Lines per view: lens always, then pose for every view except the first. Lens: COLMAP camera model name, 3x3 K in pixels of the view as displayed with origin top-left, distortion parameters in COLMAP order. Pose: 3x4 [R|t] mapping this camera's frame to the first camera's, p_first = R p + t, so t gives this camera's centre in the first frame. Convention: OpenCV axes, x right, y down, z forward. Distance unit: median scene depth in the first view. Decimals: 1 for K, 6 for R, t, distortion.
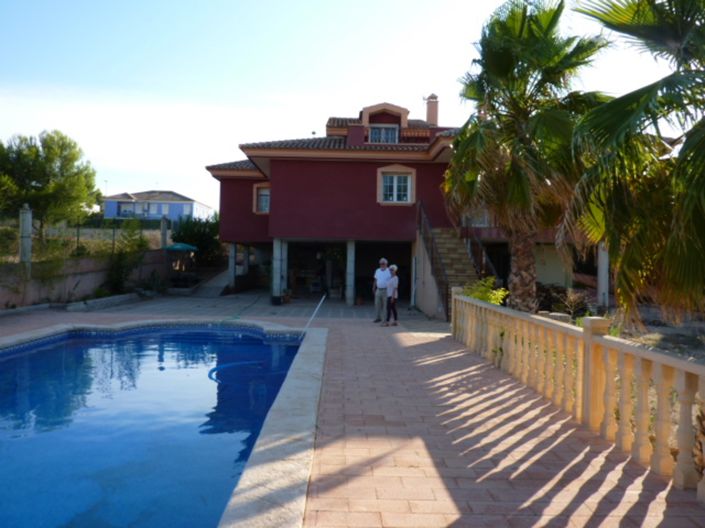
lens RADIAL K [[512.6, 0, 350.2], [0, 512.6, 261.7], [0, 0, 1]] dist [-0.043904, -0.001536]
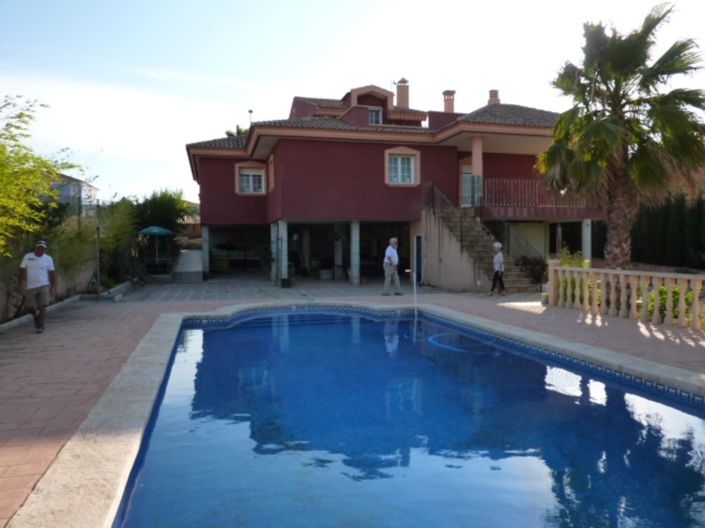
lens RADIAL K [[512.6, 0, 350.2], [0, 512.6, 261.7], [0, 0, 1]] dist [-0.043904, -0.001536]
pose [[0.970328, -0.032028, 0.239662, -0.255483], [0.023621, 0.999003, 0.037869, 0.001029], [-0.240636, -0.031085, 0.970118, 0.014131]]
